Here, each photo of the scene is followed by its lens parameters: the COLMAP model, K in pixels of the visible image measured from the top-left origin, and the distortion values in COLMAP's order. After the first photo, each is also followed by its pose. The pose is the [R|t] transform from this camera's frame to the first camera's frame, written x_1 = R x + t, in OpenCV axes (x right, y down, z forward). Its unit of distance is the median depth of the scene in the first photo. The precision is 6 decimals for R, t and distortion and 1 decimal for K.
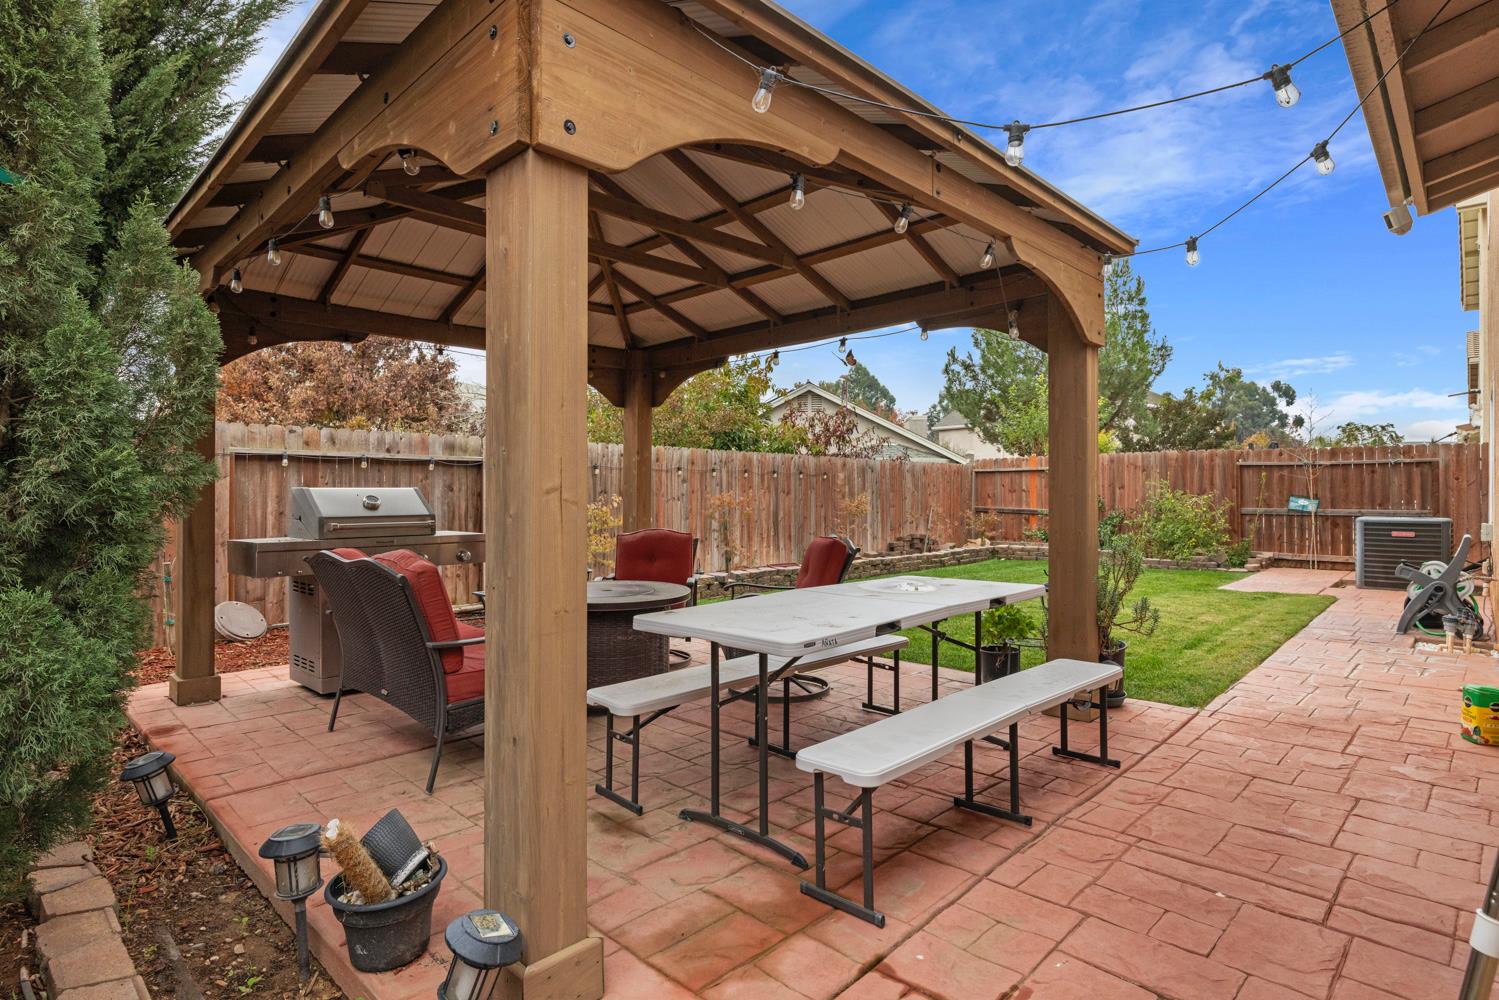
lens RADIAL K [[781.8, 0, 741.6], [0, 781.8, 500.1], [0, 0, 1]] dist [0.000150, -0.000147]
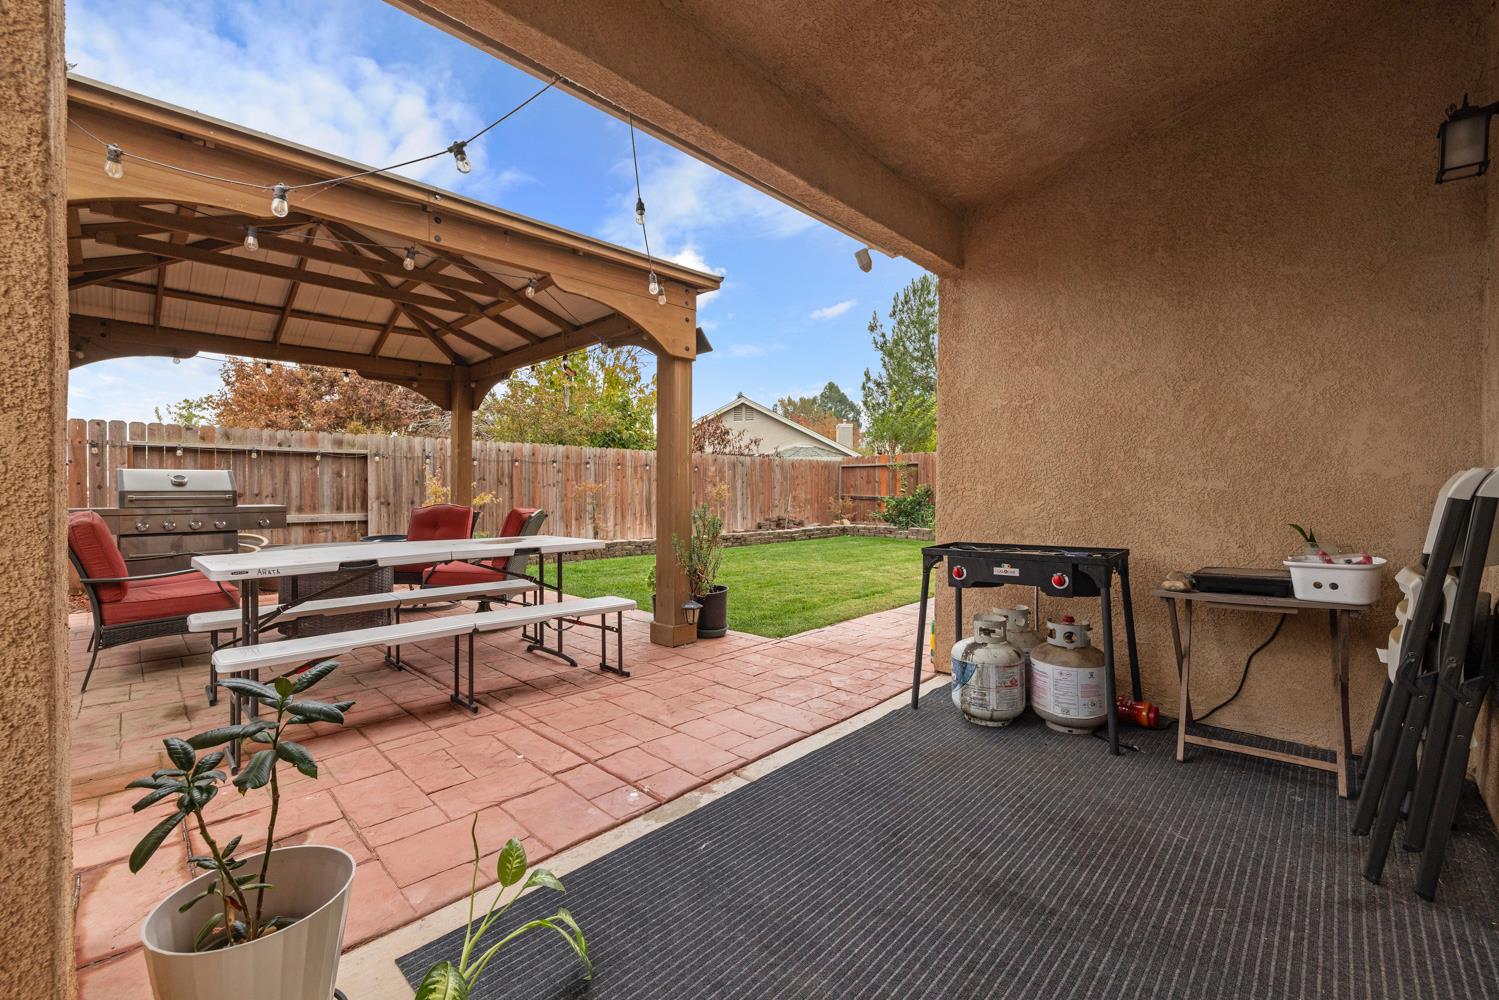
lens RADIAL K [[629.4, 0, 750.6], [0, 629.4, 501.0], [0, 0, 1]] dist [0.009701, 0.000160]
pose [[0.999885, 0.002681, -0.014954, 0.312263], [-0.002517, 0.999937, 0.010979, 0.014620], [0.014983, -0.010940, 0.999828, -0.025524]]
